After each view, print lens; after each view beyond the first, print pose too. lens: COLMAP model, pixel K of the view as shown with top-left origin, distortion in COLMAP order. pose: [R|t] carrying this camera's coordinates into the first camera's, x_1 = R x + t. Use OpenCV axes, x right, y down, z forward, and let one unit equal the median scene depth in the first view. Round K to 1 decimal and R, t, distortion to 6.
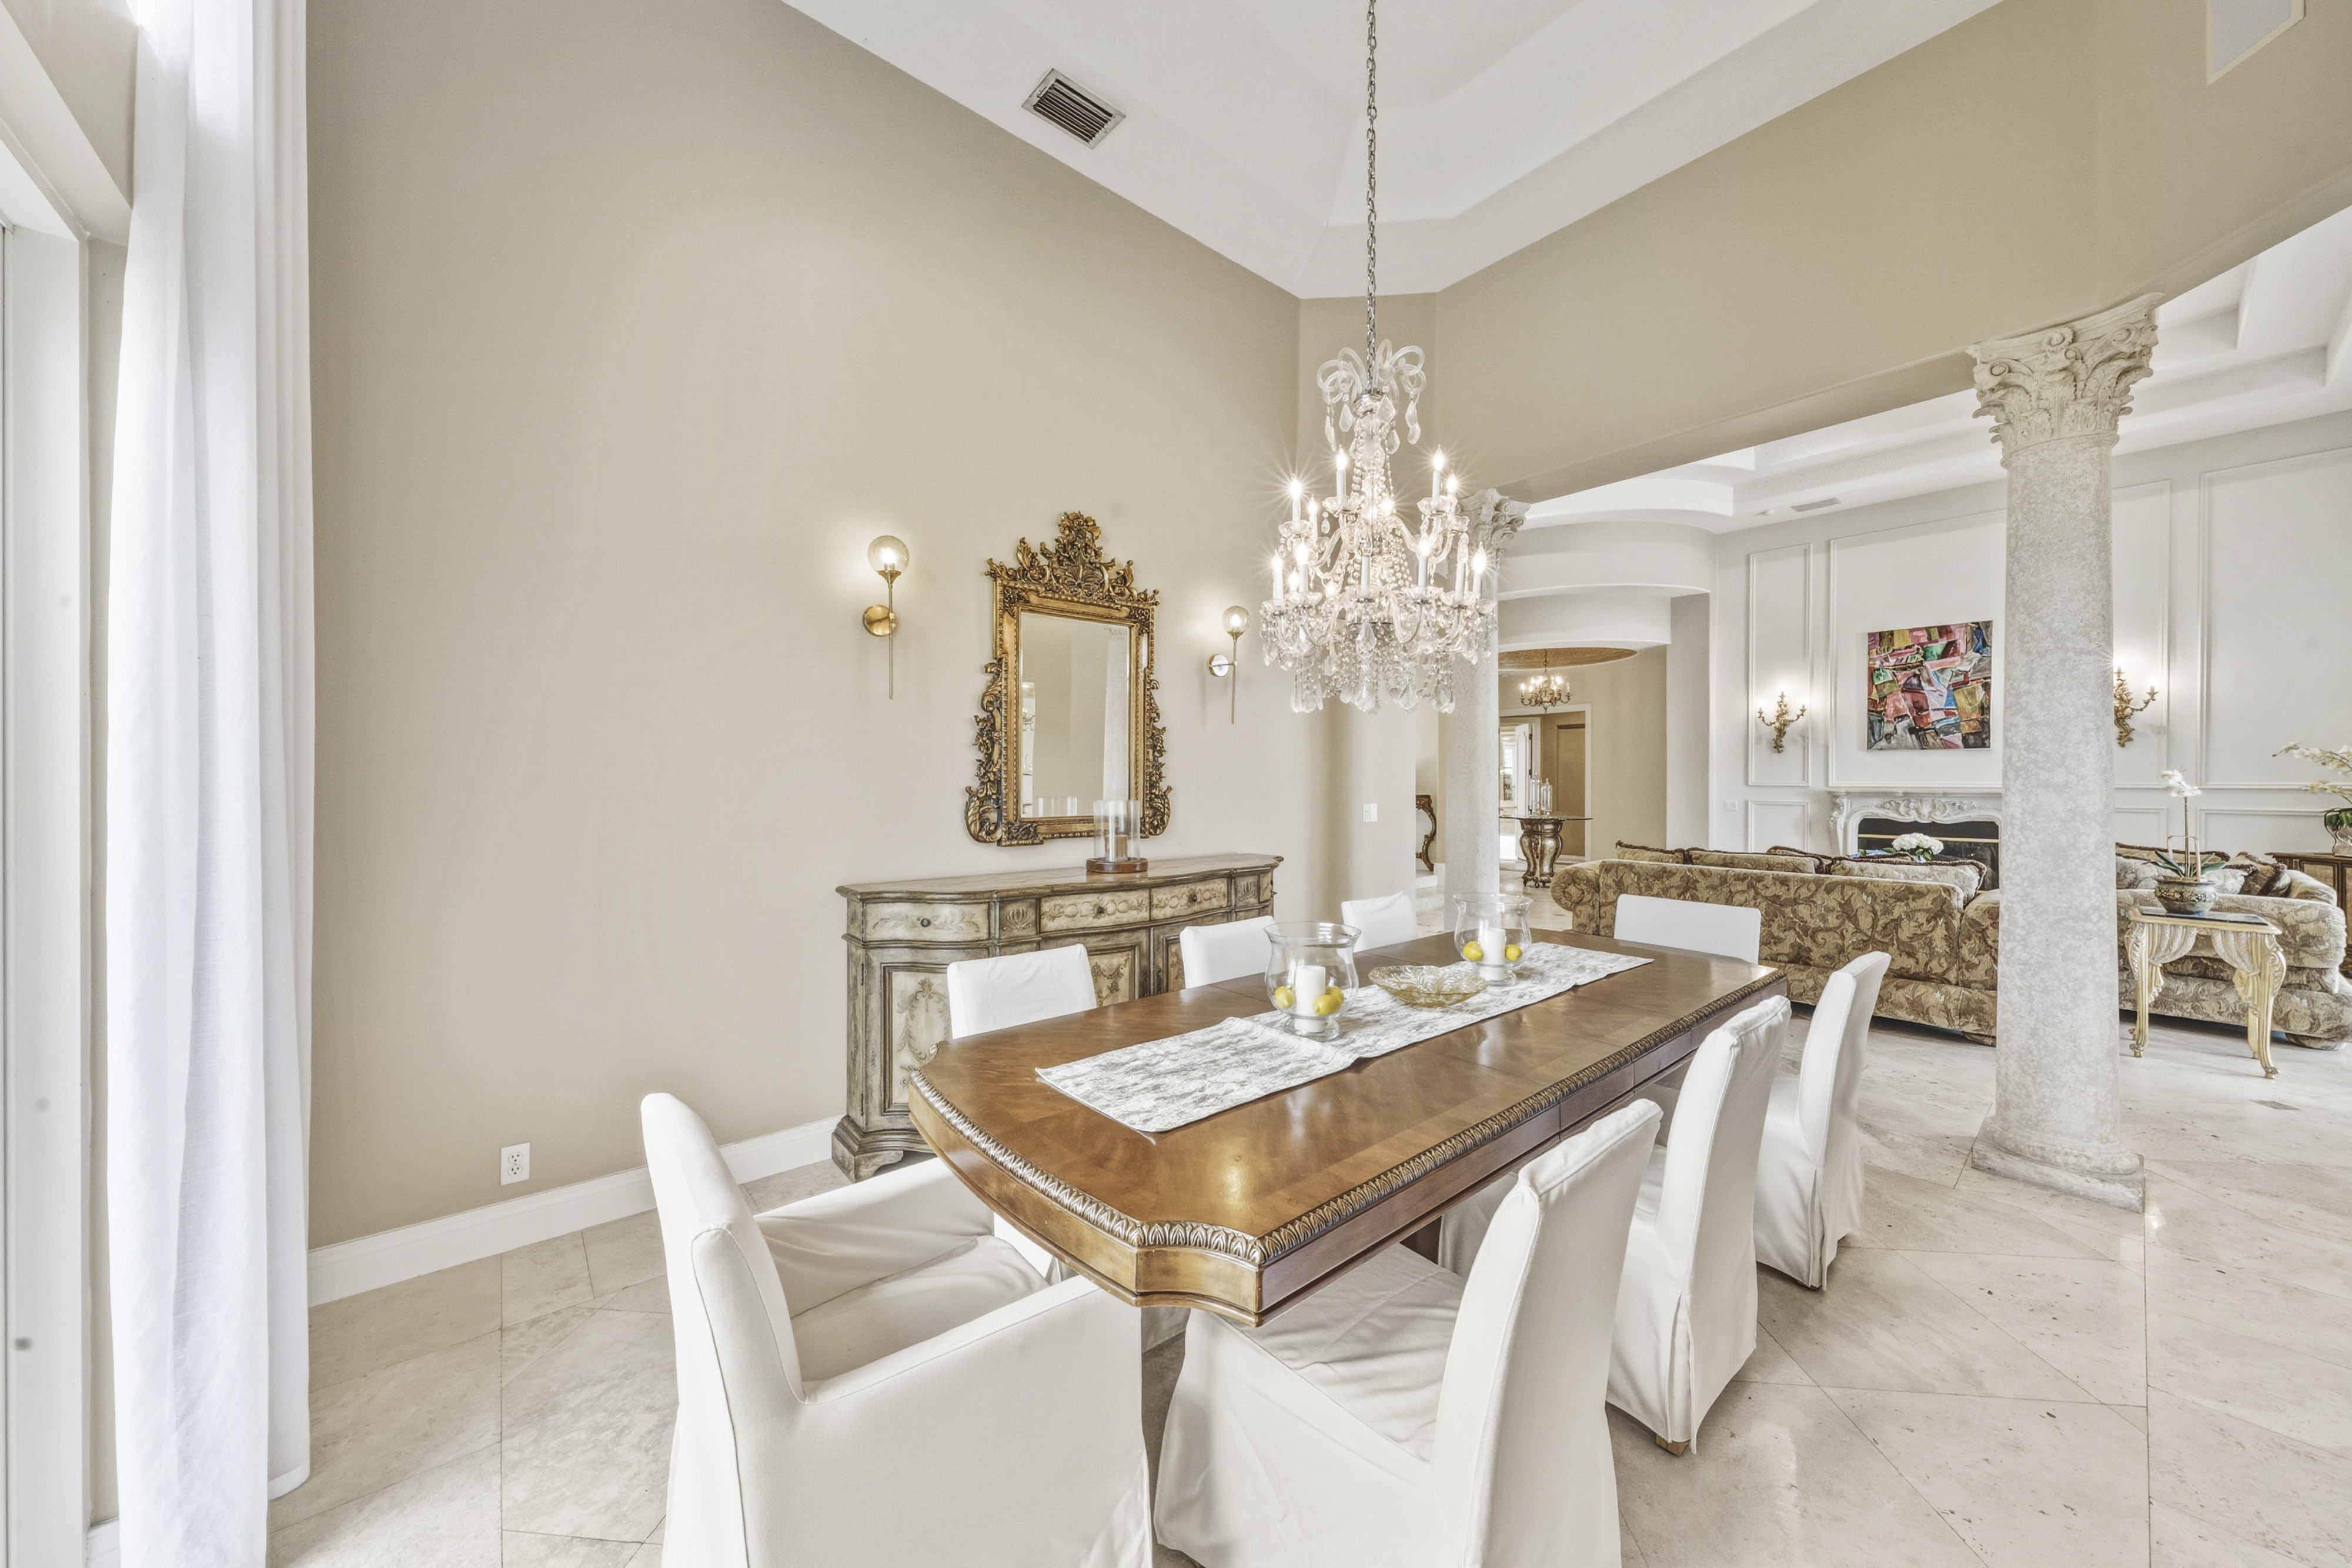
lens RADIAL K [[813.9, 0, 1174.1], [0, 813.9, 778.9], [0, 0, 1]] dist [-0.002569, 0.000121]
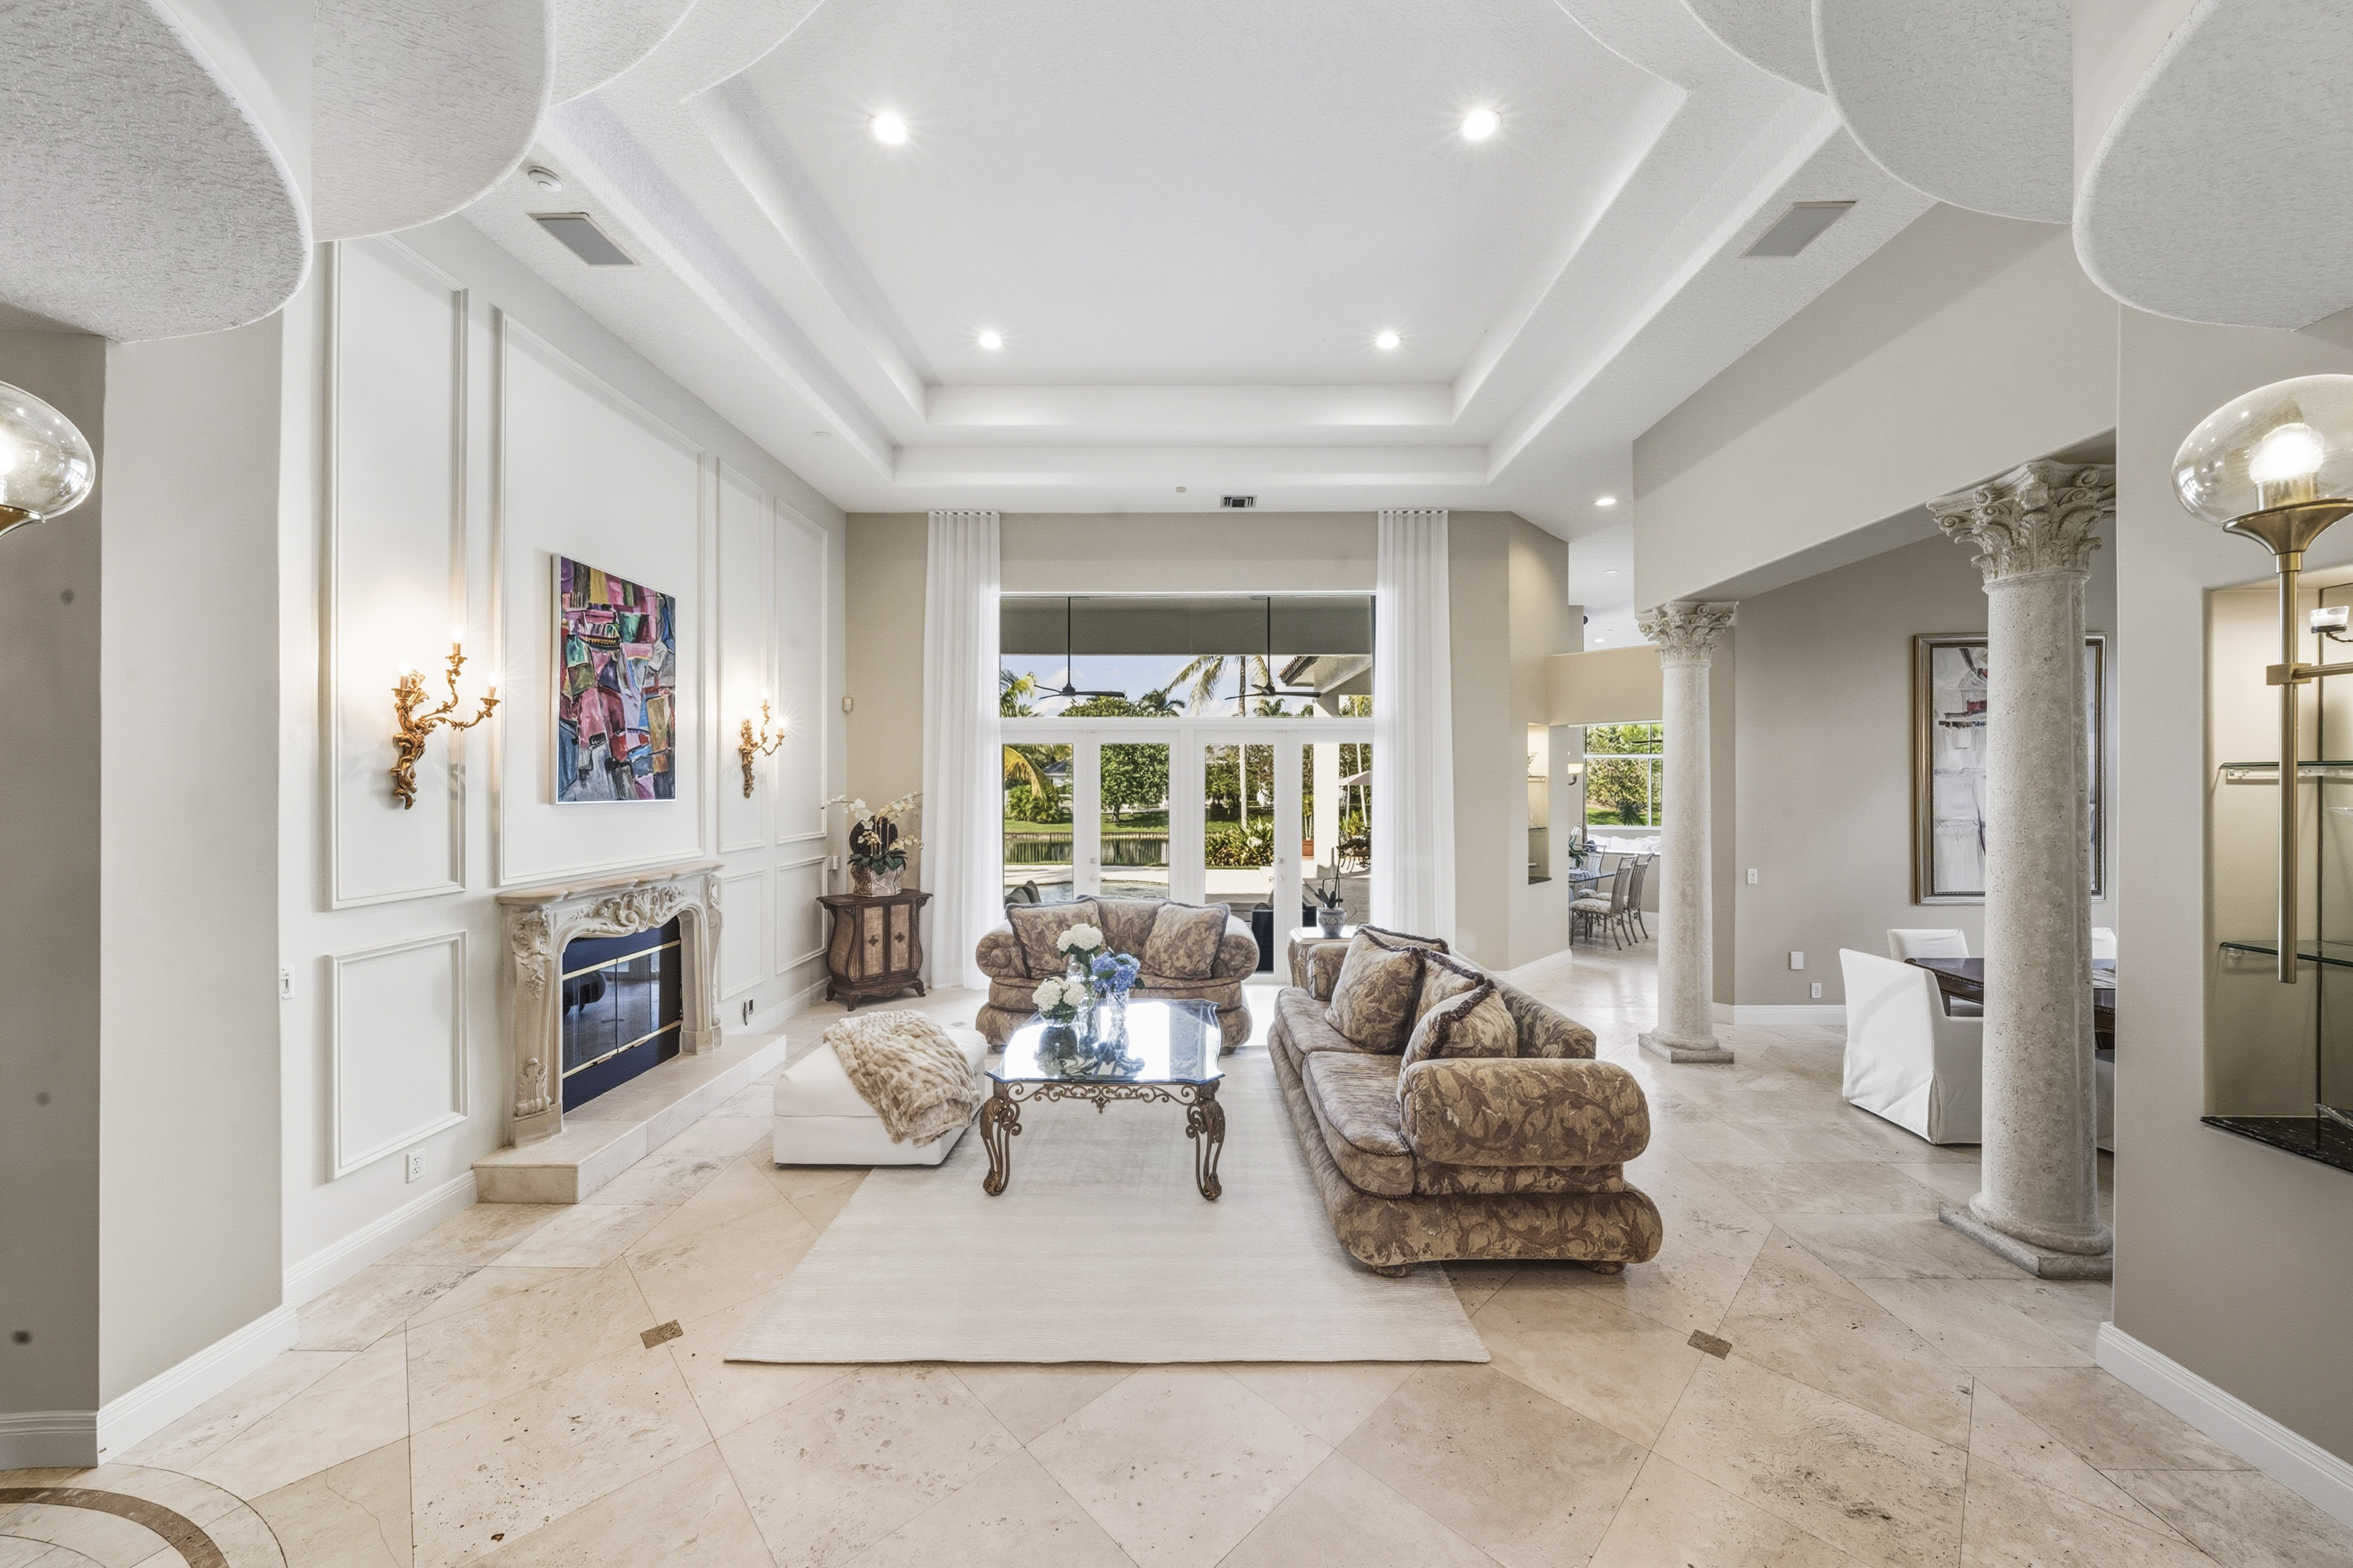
lens RADIAL K [[814.2, 0, 1194.5], [0, 814.2, 781.9], [0, 0, 1]] dist [-0.002569, 0.000121]
pose [[-0.765758, -0.005304, 0.643106, 0.270836], [-0.005001, 0.999985, 0.002293, -0.052036], [-0.643109, -0.001460, -0.765773, 1.172278]]
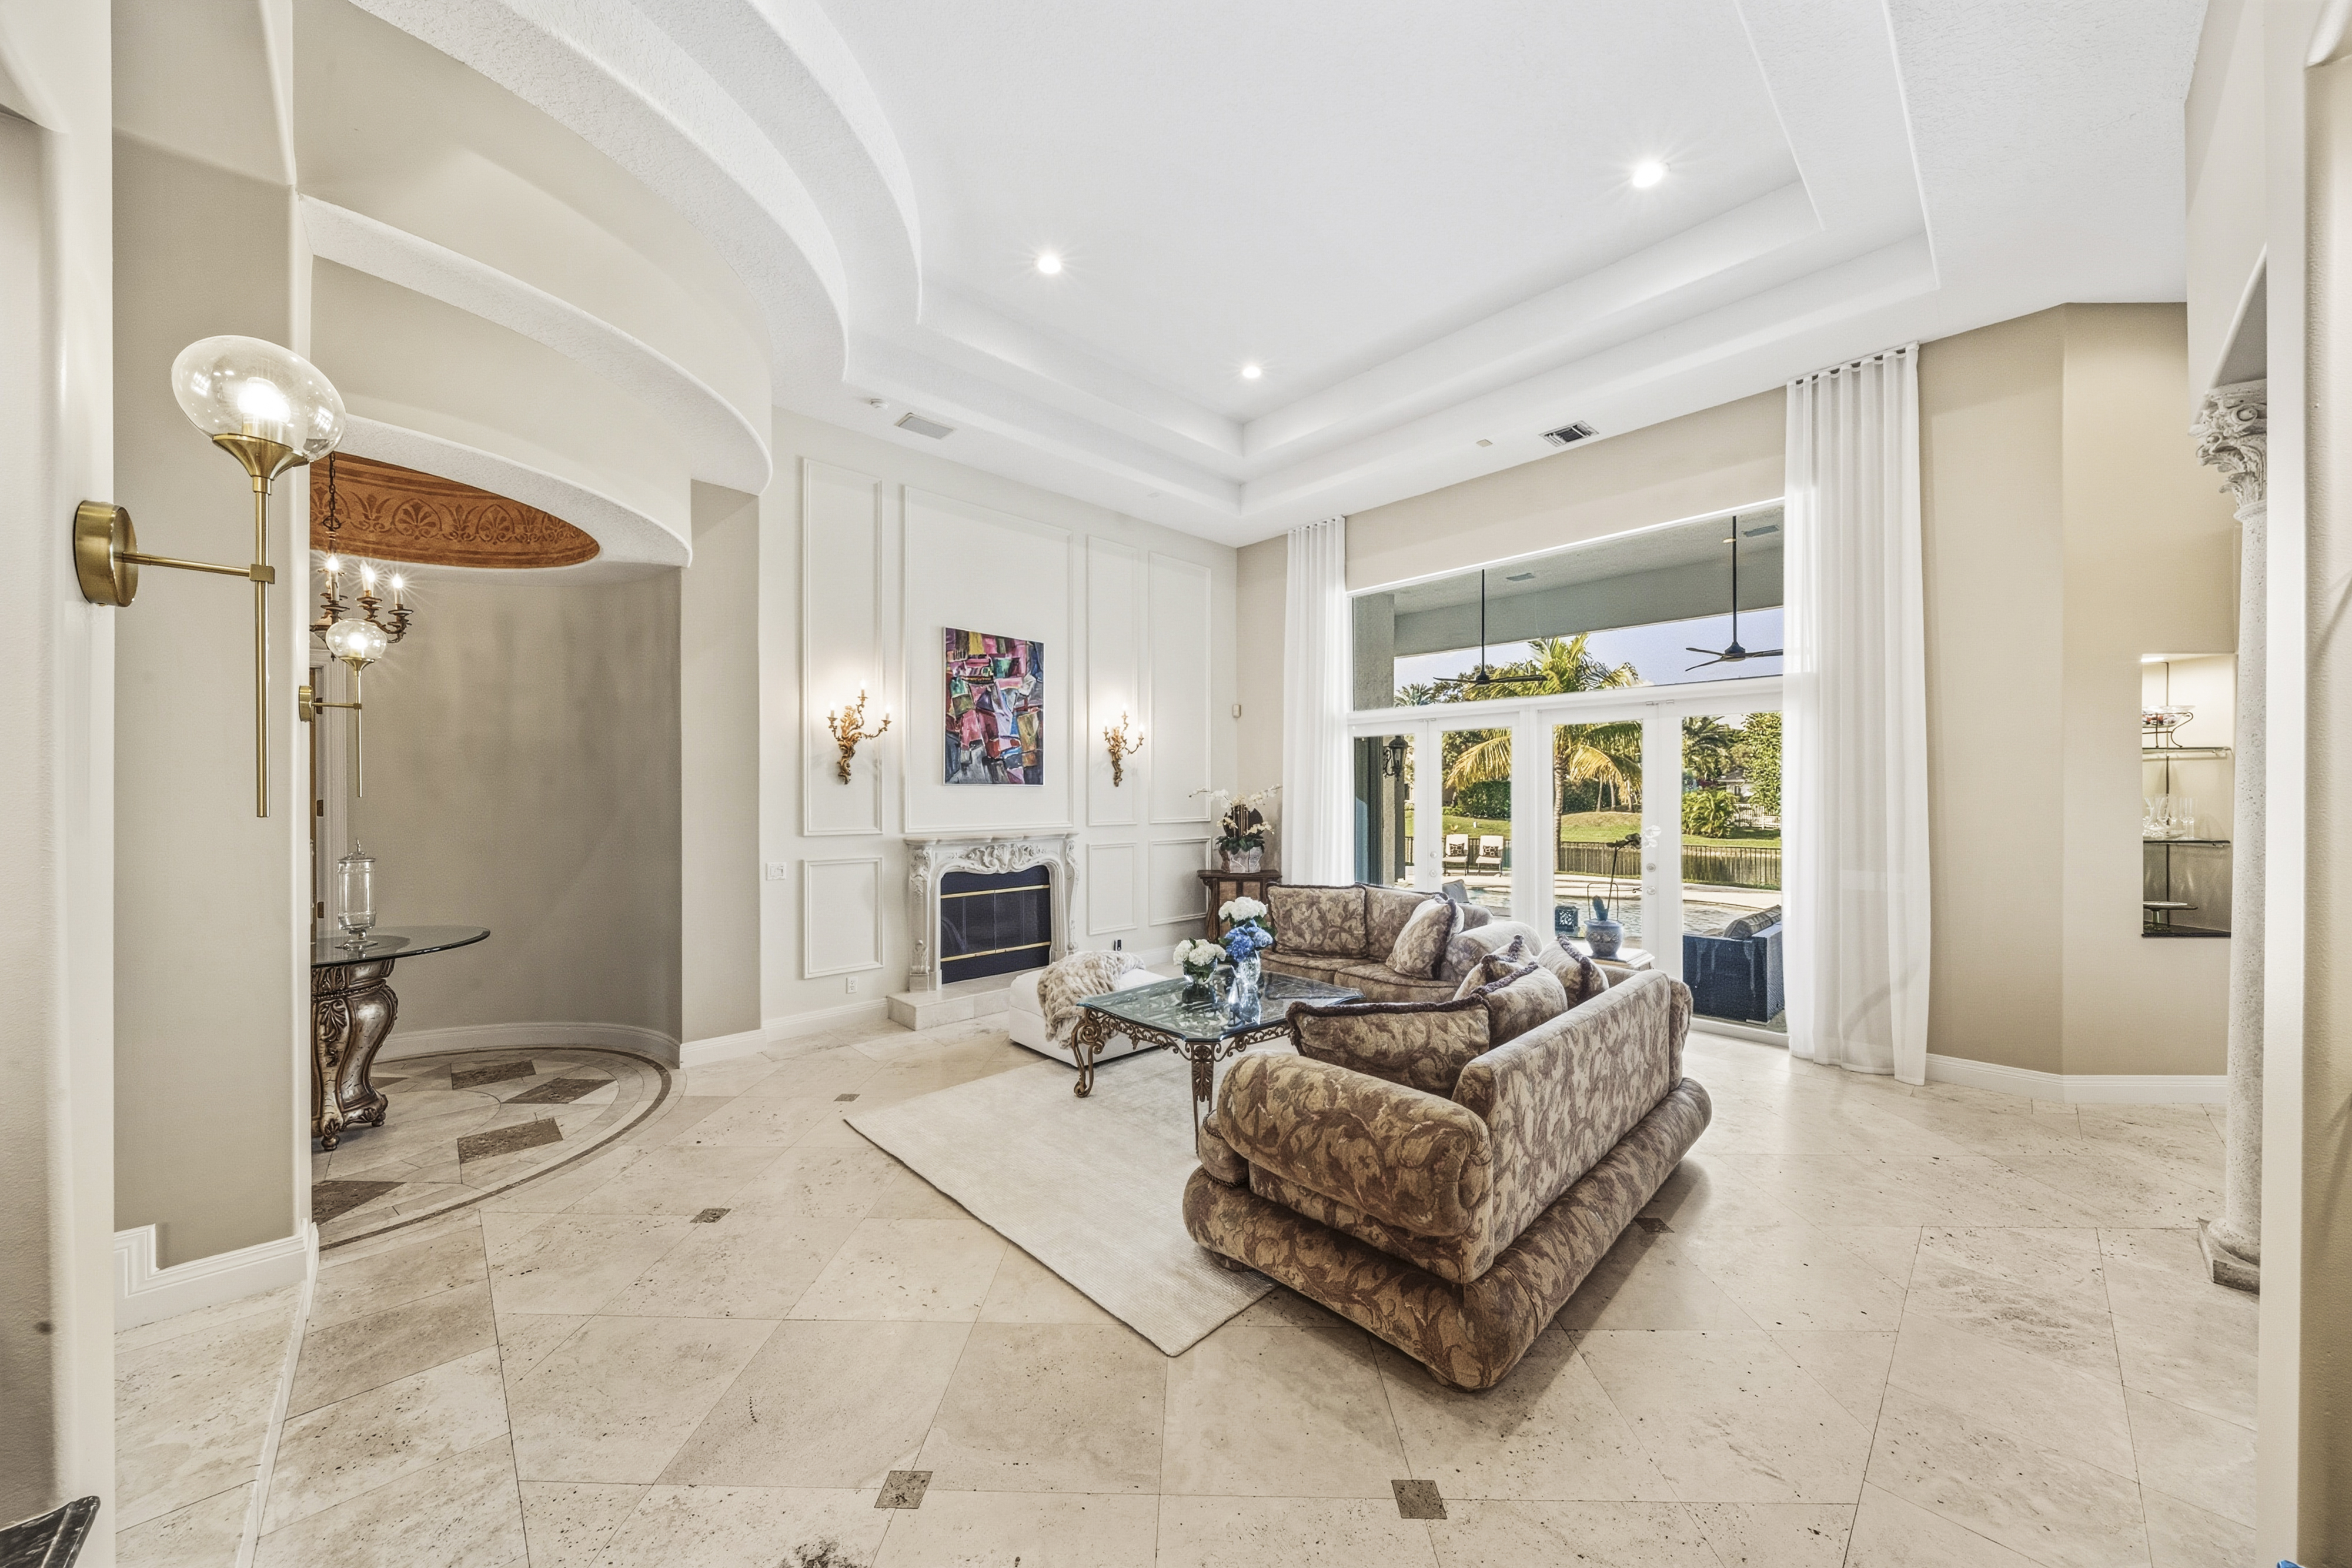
lens RADIAL K [[813.9, 0, 1192.5], [0, 813.9, 793.2], [0, 0, 1]] dist [-0.002569, 0.000121]
pose [[-0.073125, -0.005766, 0.997306, 0.086138], [0.001525, 0.999981, 0.005893, -0.031748], [-0.997322, 0.001952, -0.073115, 0.860781]]
